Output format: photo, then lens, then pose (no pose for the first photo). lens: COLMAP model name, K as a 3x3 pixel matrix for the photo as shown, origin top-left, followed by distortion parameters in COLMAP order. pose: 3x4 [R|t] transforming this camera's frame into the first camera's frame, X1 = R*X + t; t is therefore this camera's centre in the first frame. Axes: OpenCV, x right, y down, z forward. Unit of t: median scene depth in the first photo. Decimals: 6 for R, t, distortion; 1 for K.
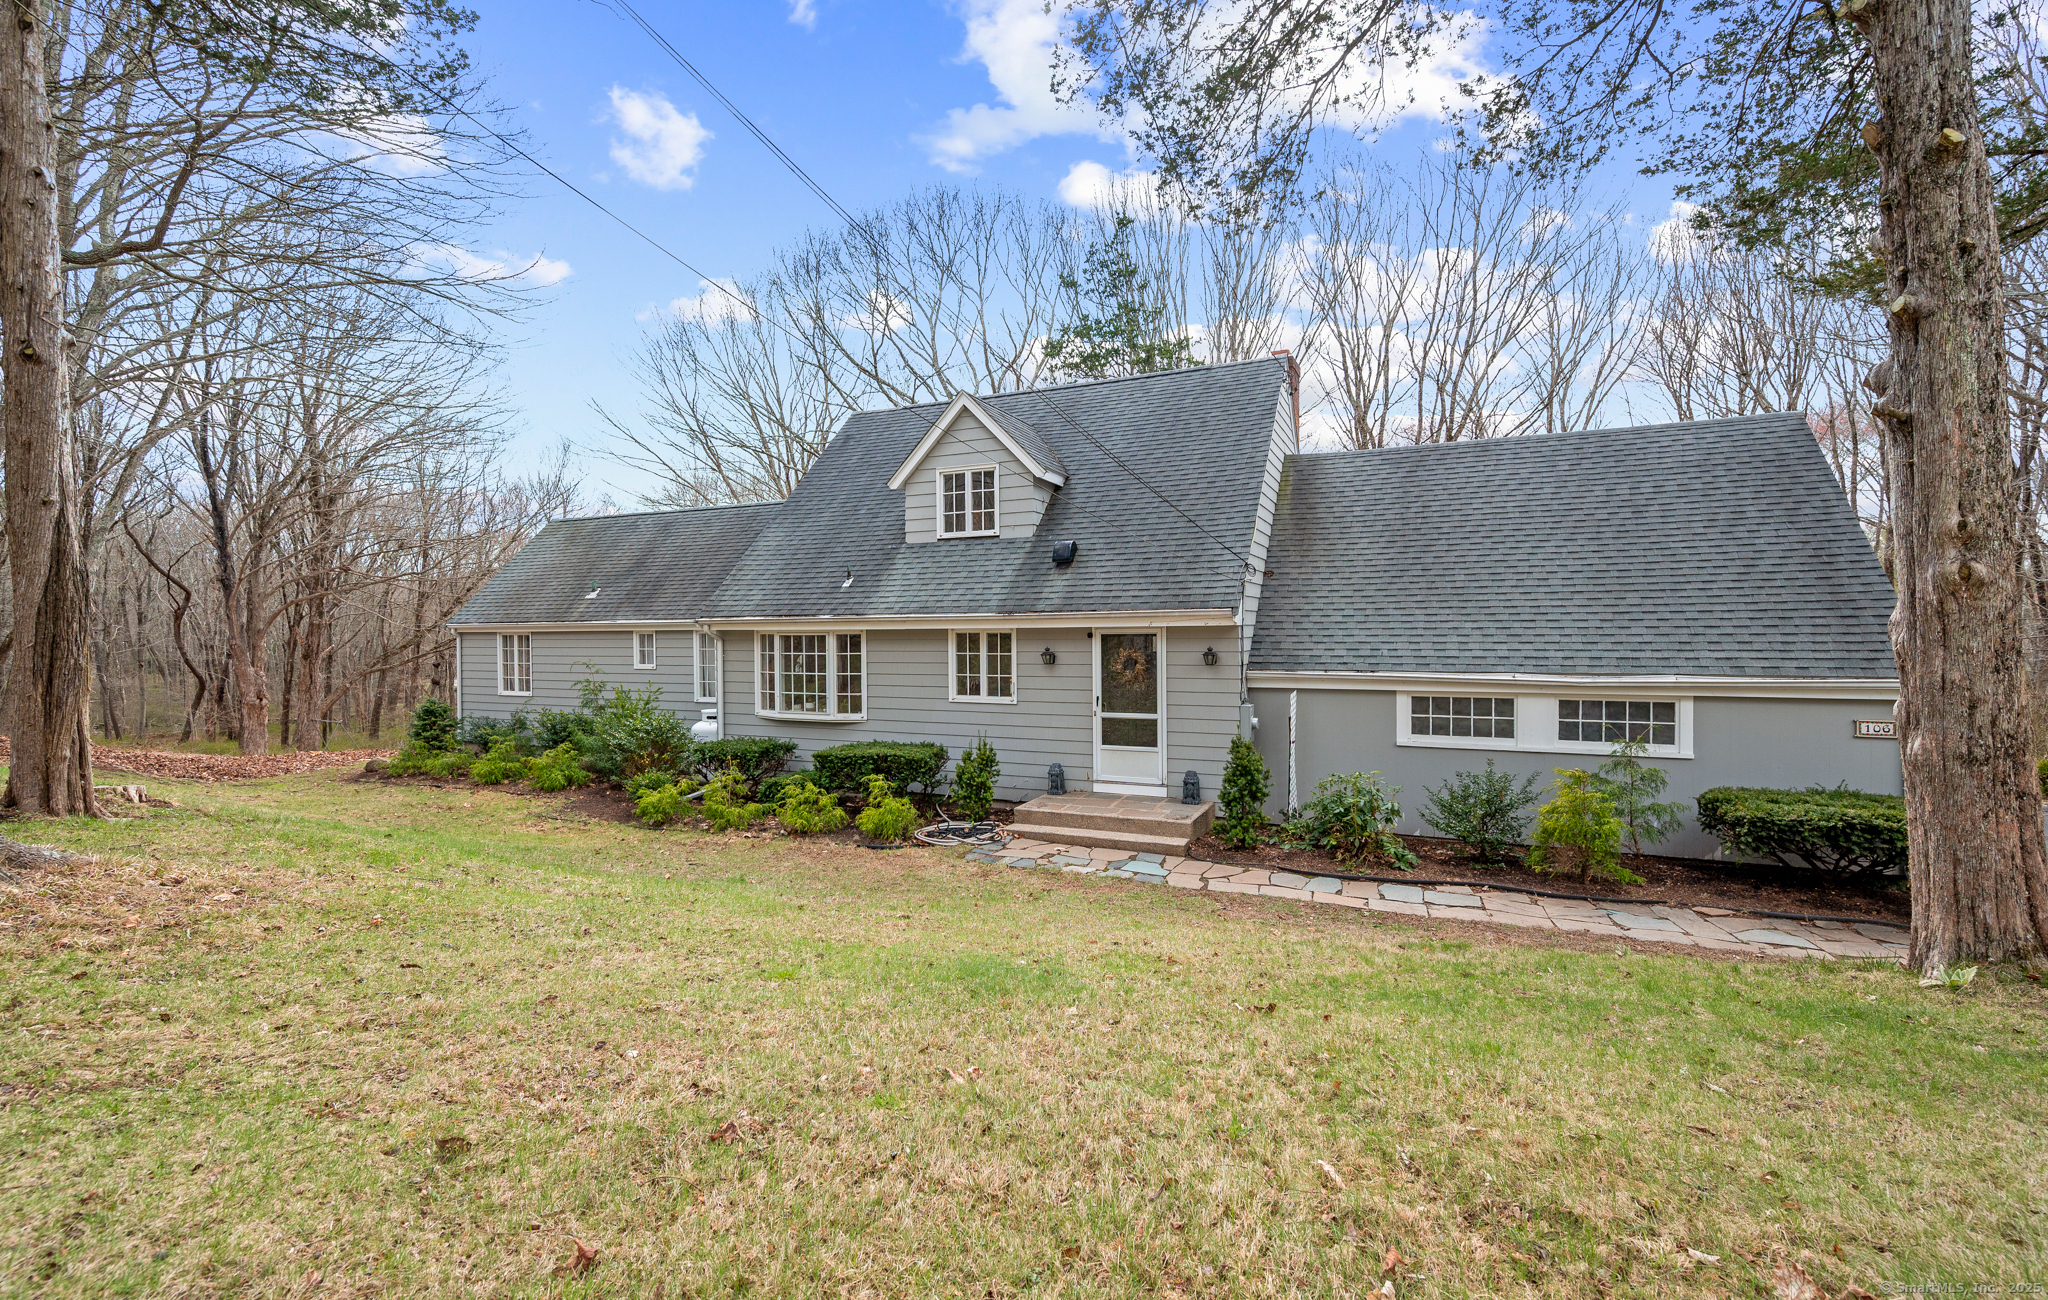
lens RADIAL K [[832.5, 0, 1025.4], [0, 832.5, 656.3], [0, 0, 1]] dist [0.001763, -0.000041]
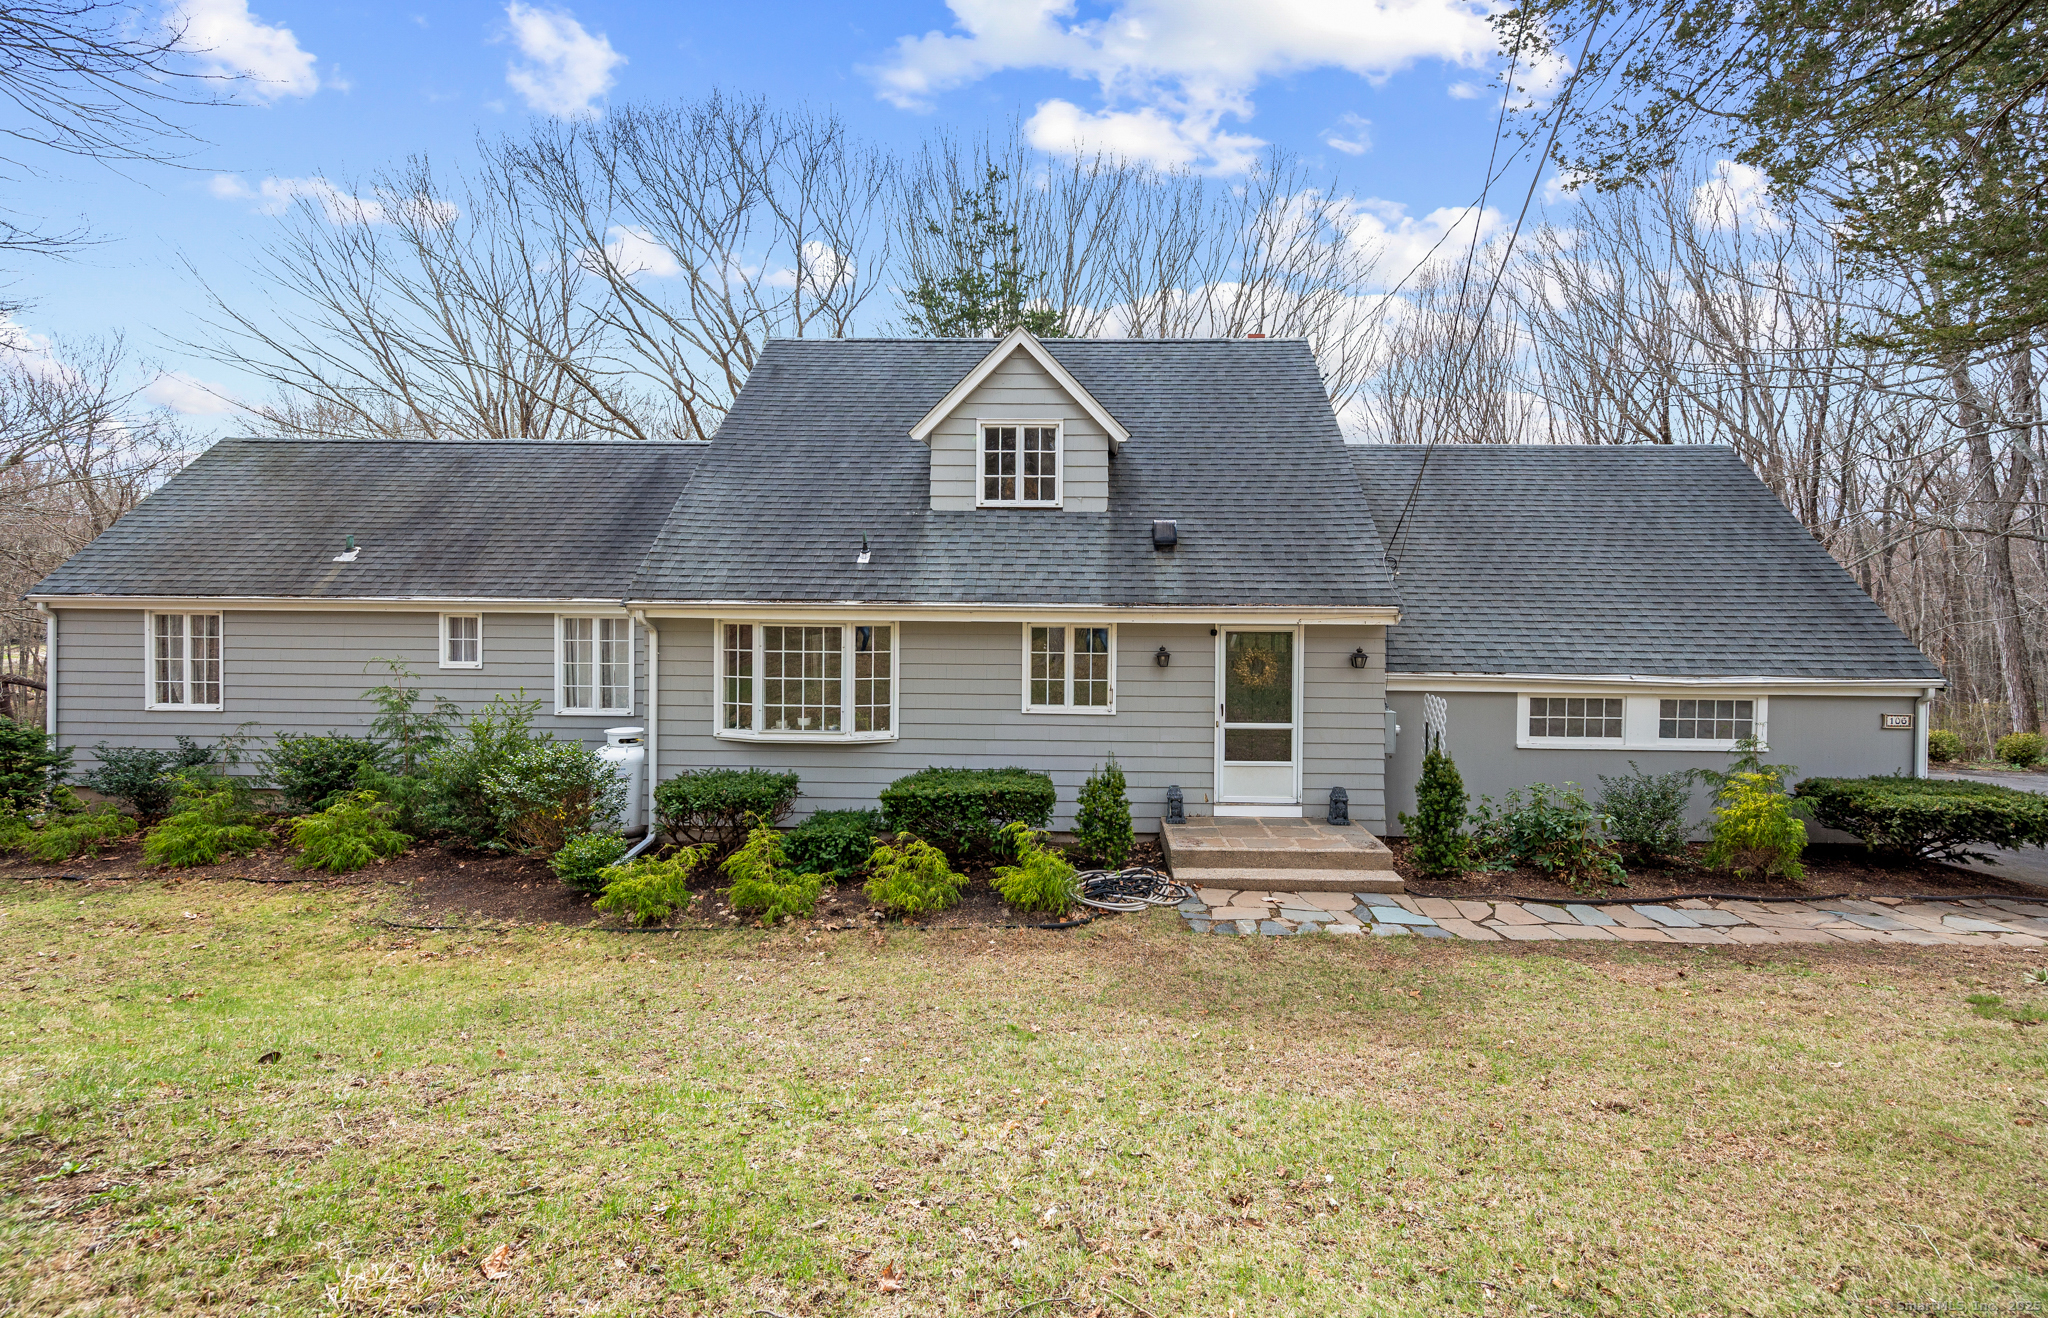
lens RADIAL K [[793.1, 0, 961.5], [0, 793.1, 621.0], [0, 0, 1]] dist [-0.001103, 0.000280]
pose [[0.924987, 0.005804, 0.379954, -0.453776], [-0.004184, 0.999978, -0.005090, -0.031029], [-0.379975, 0.003118, 0.924991, 0.335318]]
